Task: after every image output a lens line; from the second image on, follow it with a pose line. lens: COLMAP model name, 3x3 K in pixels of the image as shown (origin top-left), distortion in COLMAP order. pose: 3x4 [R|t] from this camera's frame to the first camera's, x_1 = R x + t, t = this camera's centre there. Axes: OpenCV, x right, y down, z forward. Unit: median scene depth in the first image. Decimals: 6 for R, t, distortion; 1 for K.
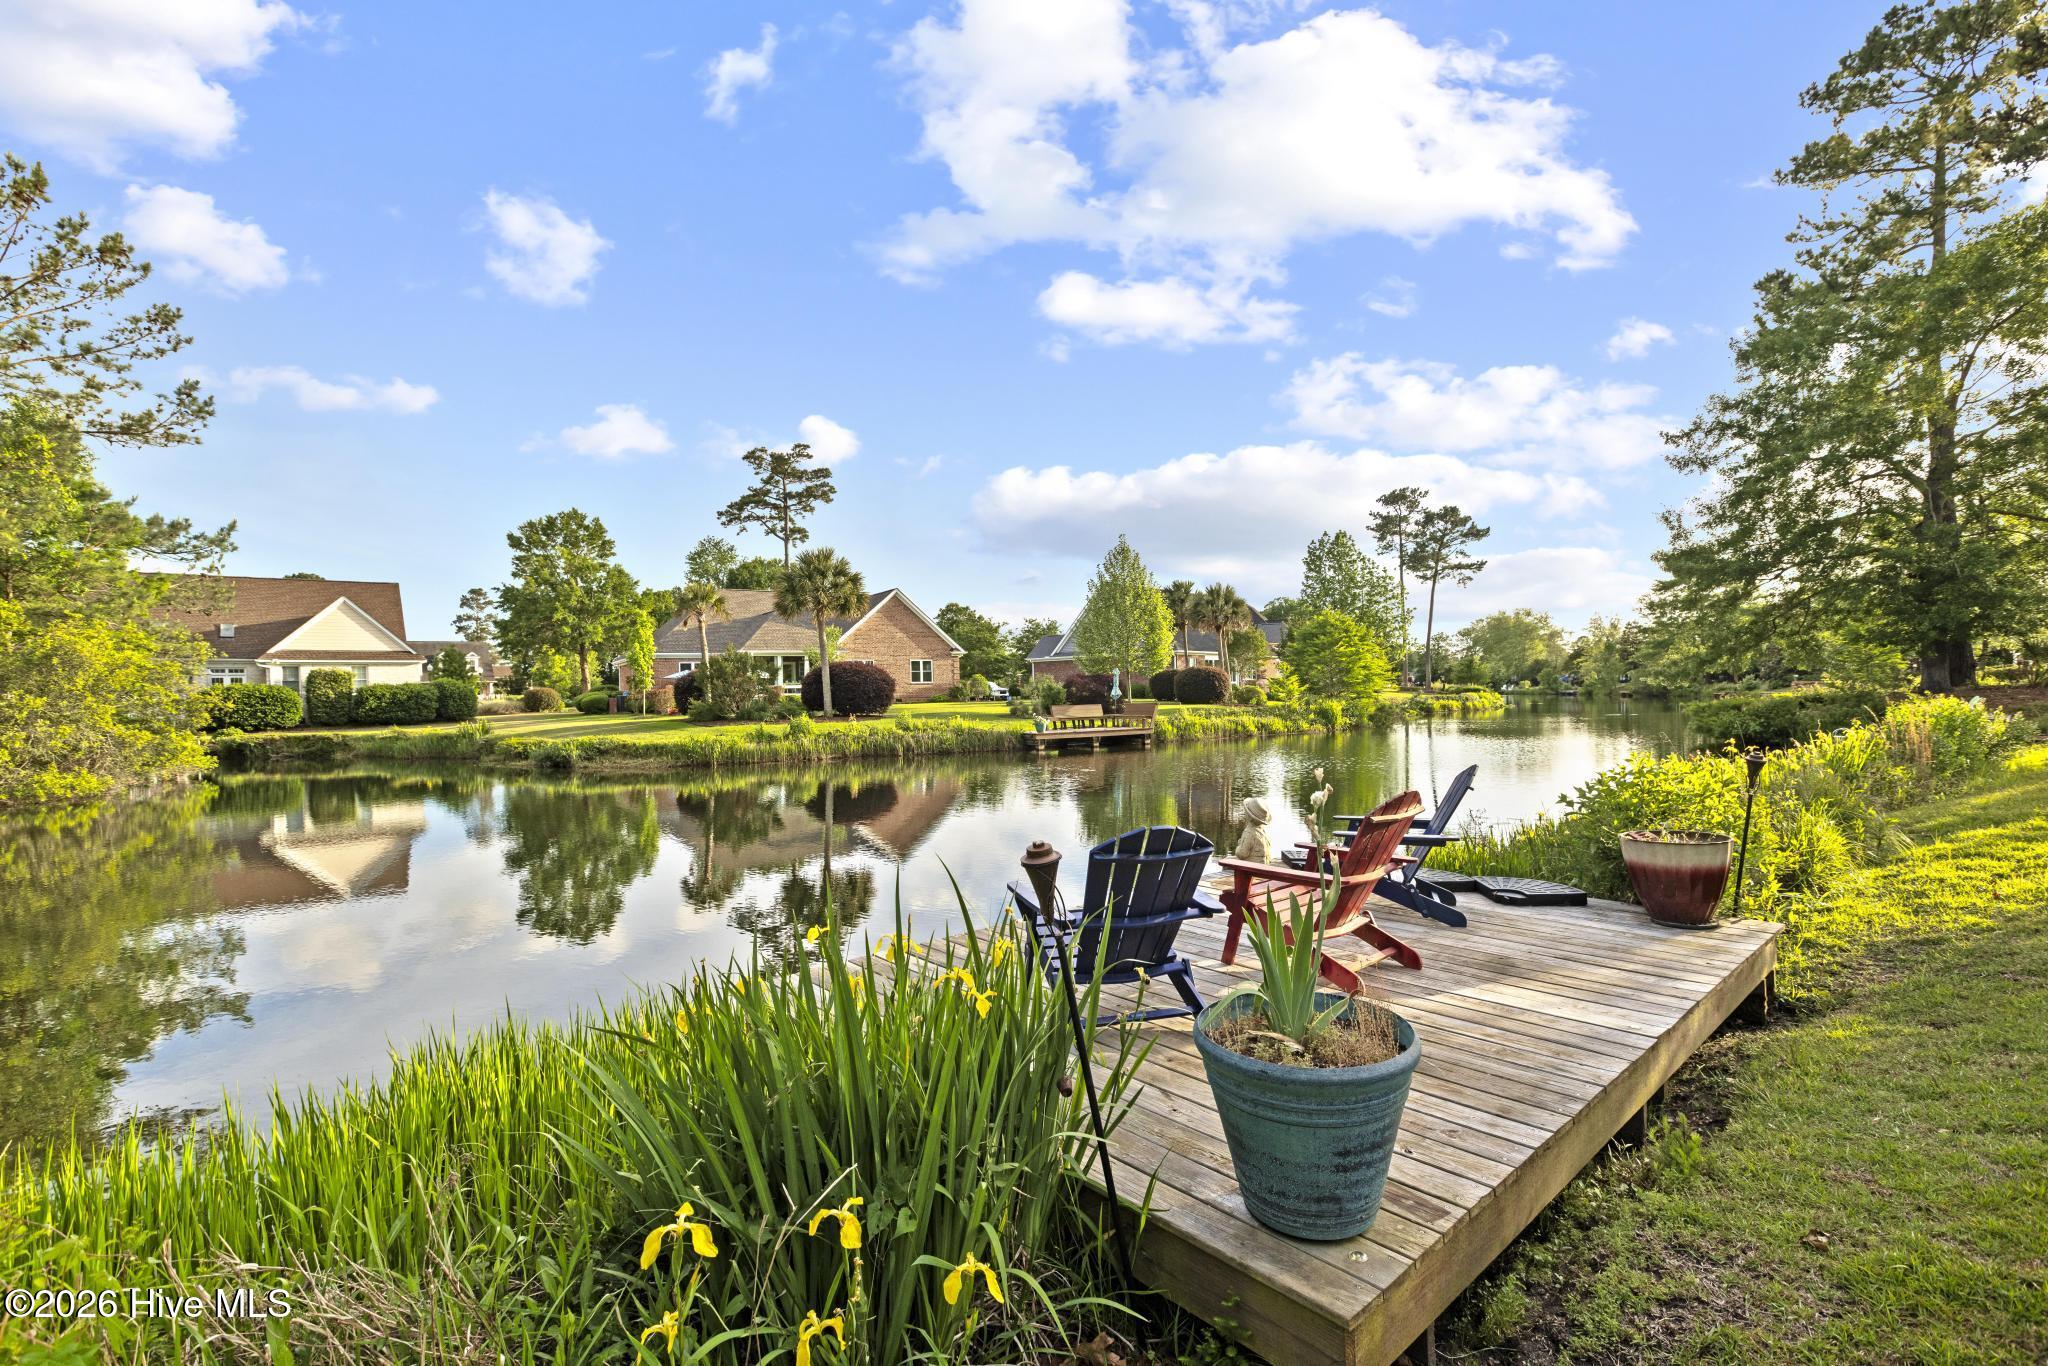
lens RADIAL K [[907.7, 0, 1028.1], [0, 907.7, 694.1], [0, 0, 1]] dist [0.005939, -0.000039]
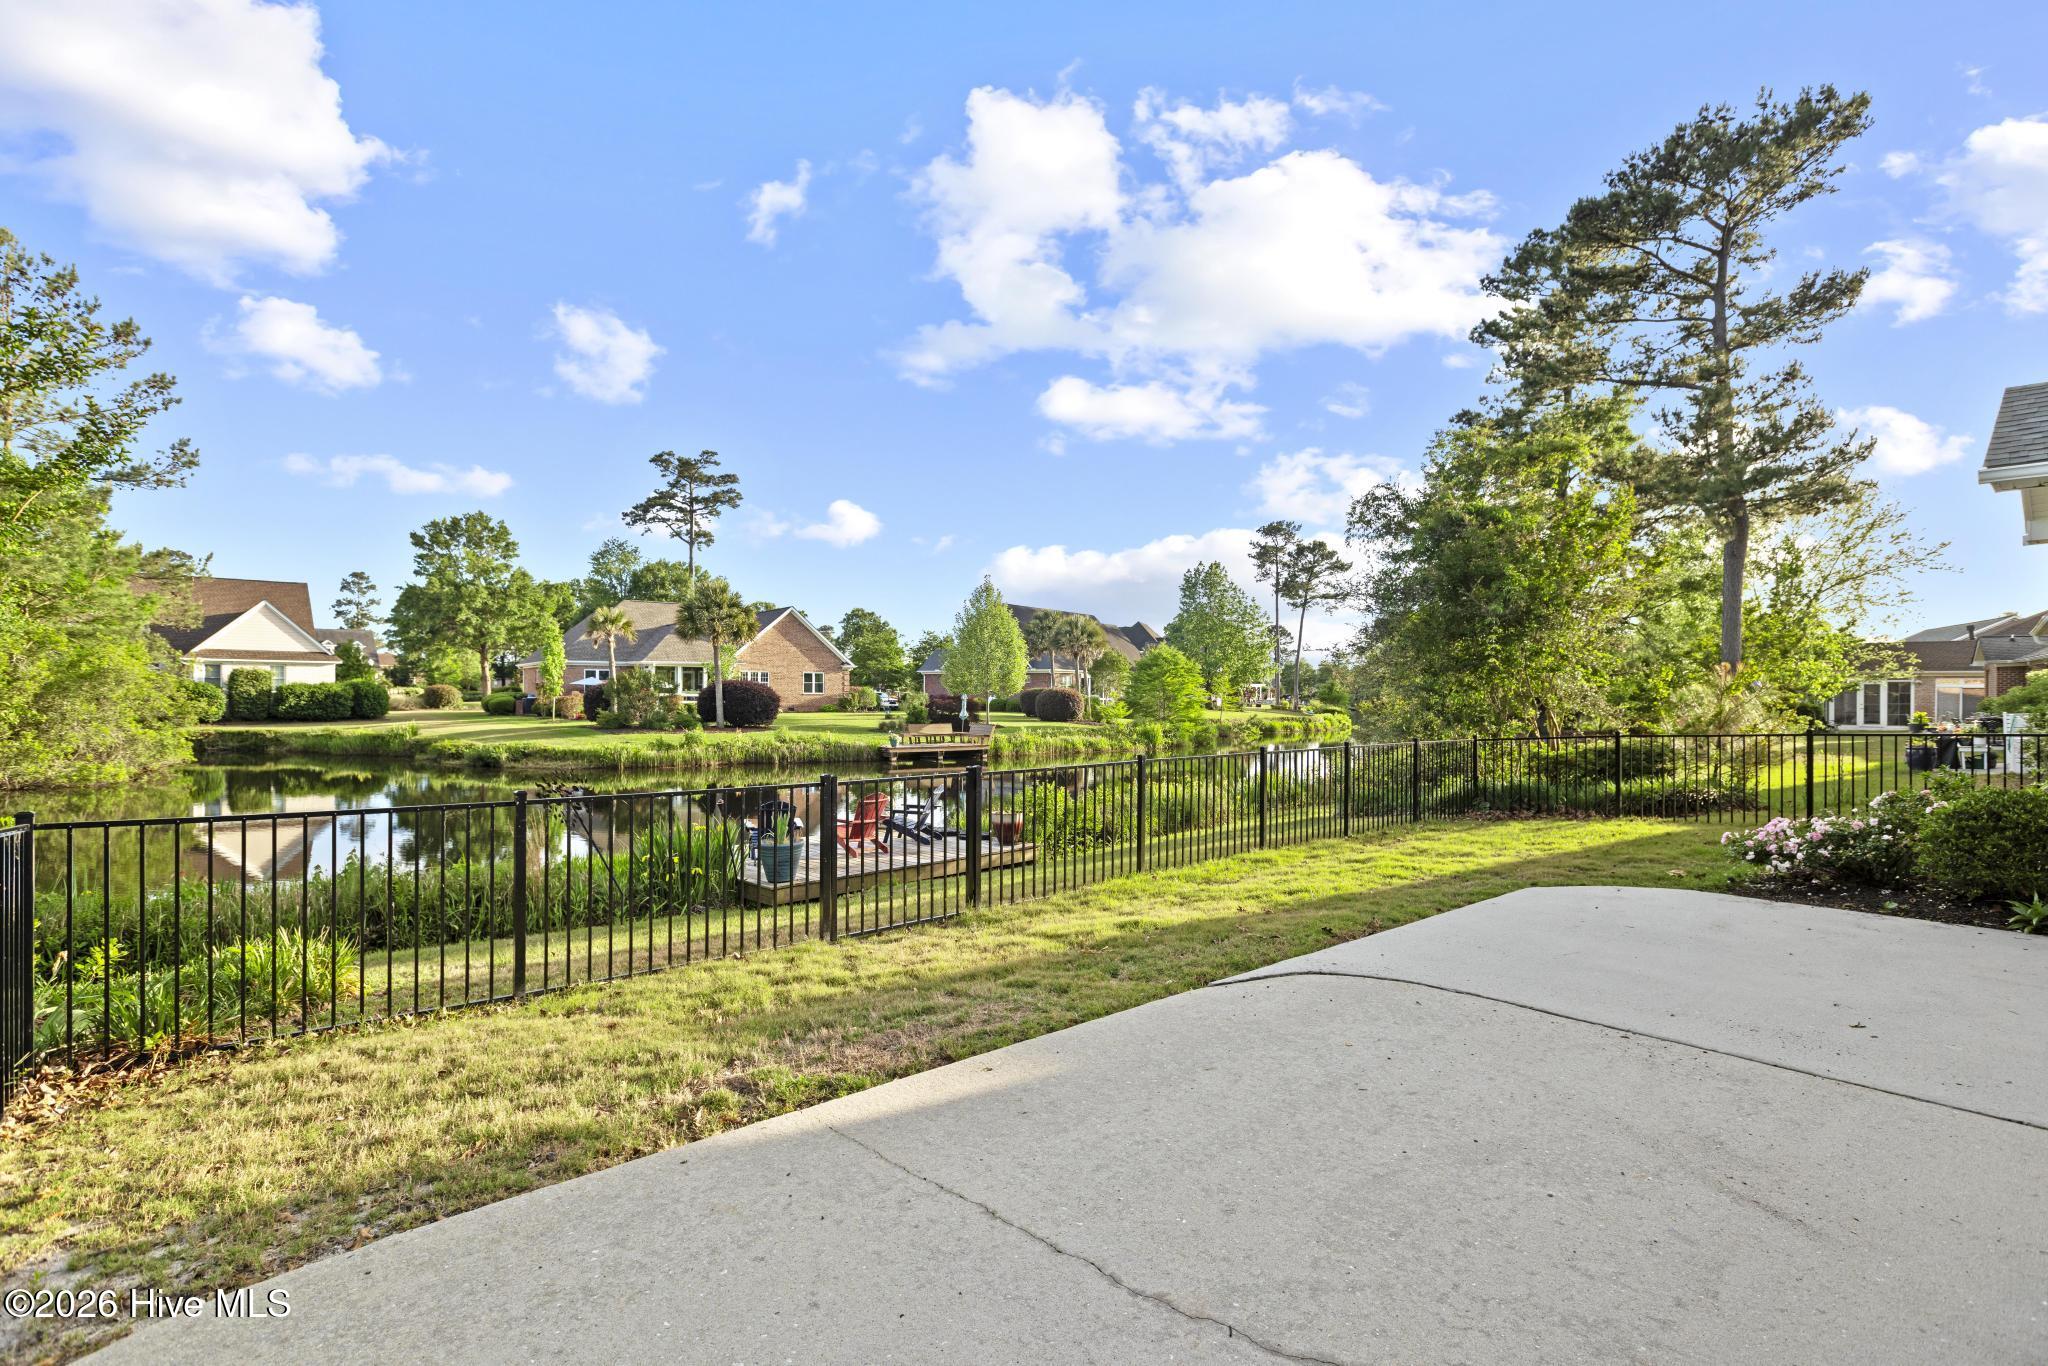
lens RADIAL K [[941.1, 0, 1021.7], [0, 941.1, 693.5], [0, 0, 1]] dist [-0.001694, 0.000112]
pose [[0.996375, 0.028423, 0.080184, 0.044643], [-0.028164, 0.999594, -0.004348, -0.016038], [-0.080275, 0.002074, 0.996771, -0.155763]]
